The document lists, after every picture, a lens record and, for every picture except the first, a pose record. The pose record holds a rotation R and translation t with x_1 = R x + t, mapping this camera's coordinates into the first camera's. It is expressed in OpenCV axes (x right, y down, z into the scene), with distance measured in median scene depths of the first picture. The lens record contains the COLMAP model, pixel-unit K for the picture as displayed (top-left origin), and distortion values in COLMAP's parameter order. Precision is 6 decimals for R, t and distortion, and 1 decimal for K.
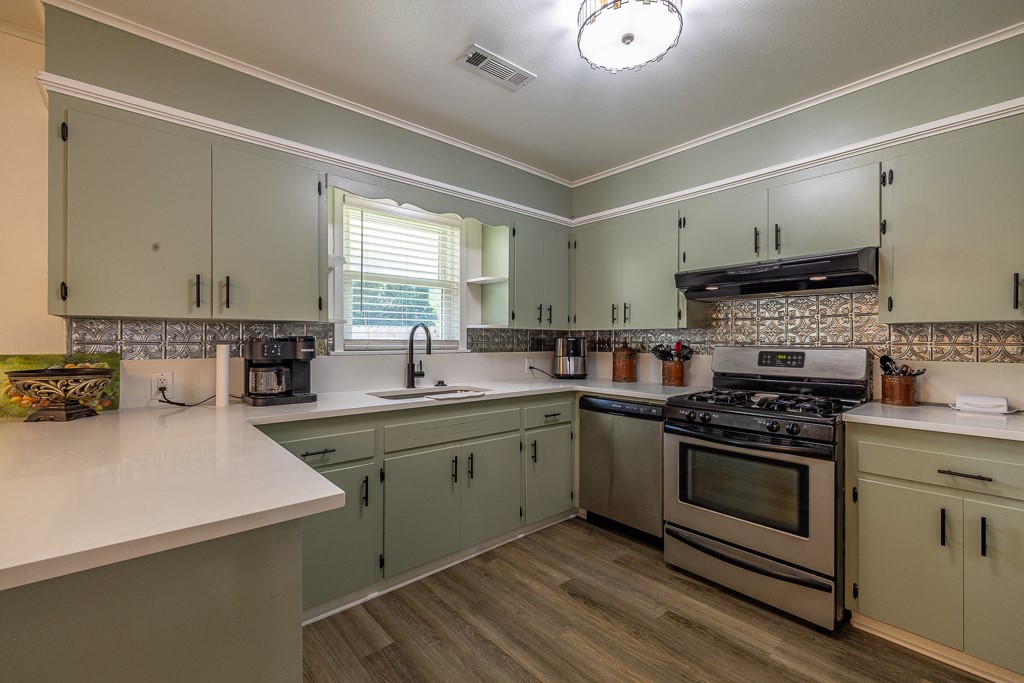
lens RADIAL K [[433.7, 0, 512.1], [0, 433.7, 342.0], [0, 0, 1]] dist [-0.003262, 0.000338]
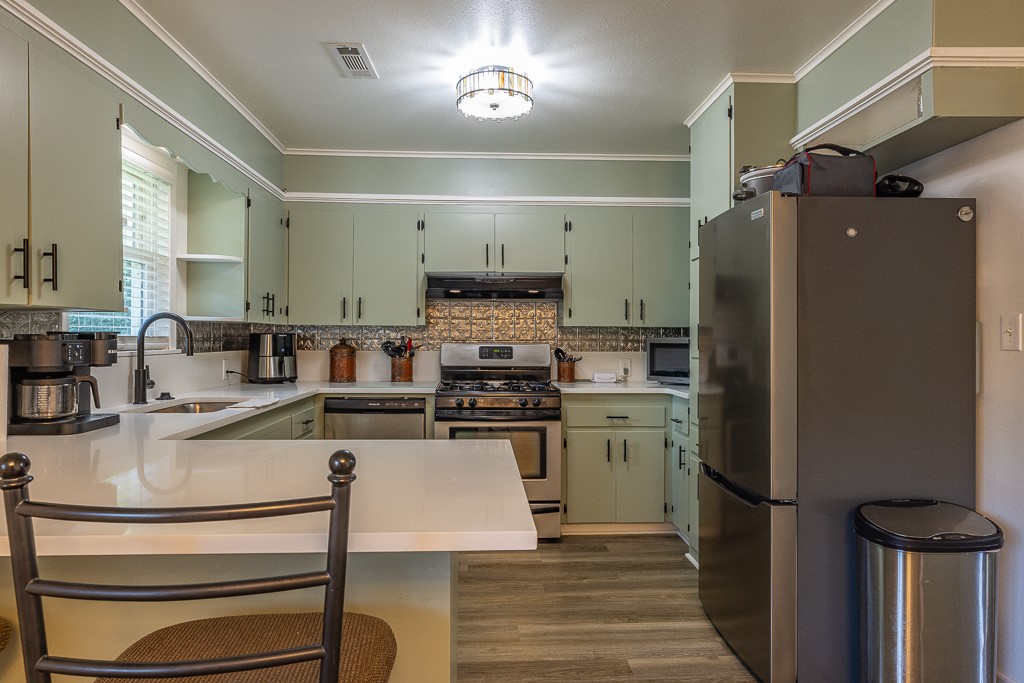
lens RADIAL K [[626.4, 0, 514.9], [0, 626.4, 336.3], [0, 0, 1]] dist [0.000711, 0.001633]
pose [[0.615472, 0.001644, 0.788157, -0.759320], [-0.001241, 0.999999, -0.001116, -0.004945], [-0.788158, -0.000291, 0.615473, -0.132963]]
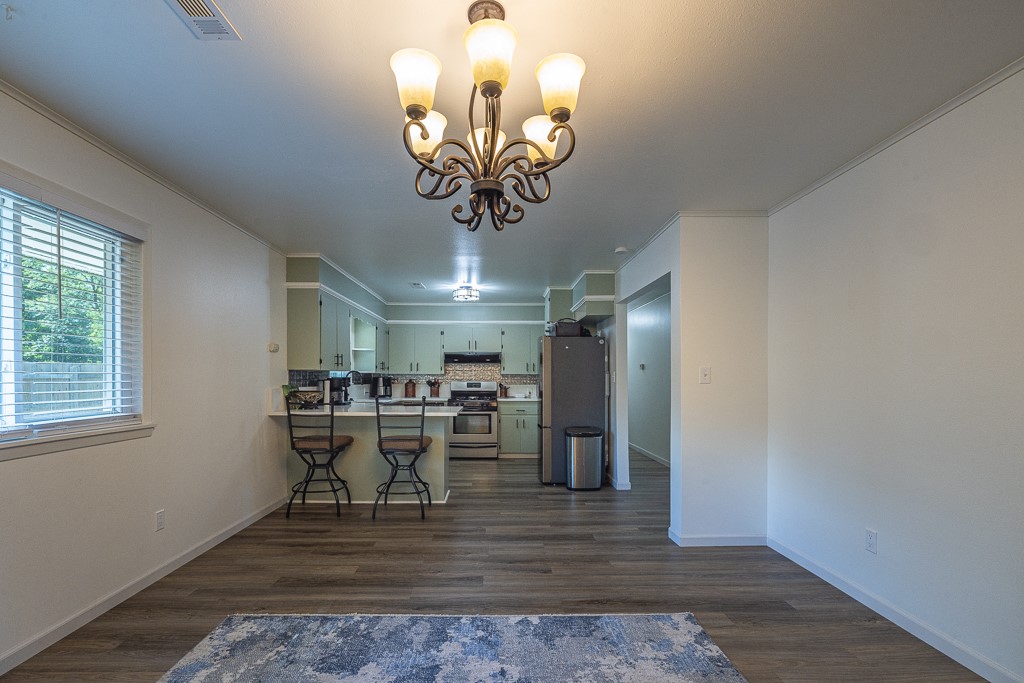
lens RADIAL K [[433.7, 0, 519.6], [0, 433.7, 380.2], [0, 0, 1]] dist [-0.003262, 0.000338]
pose [[0.602238, -0.001763, 0.798315, -1.583881], [0.001030, 0.999998, 0.001431, 0.002471], [-0.798316, -0.000039, 0.602239, -1.048209]]
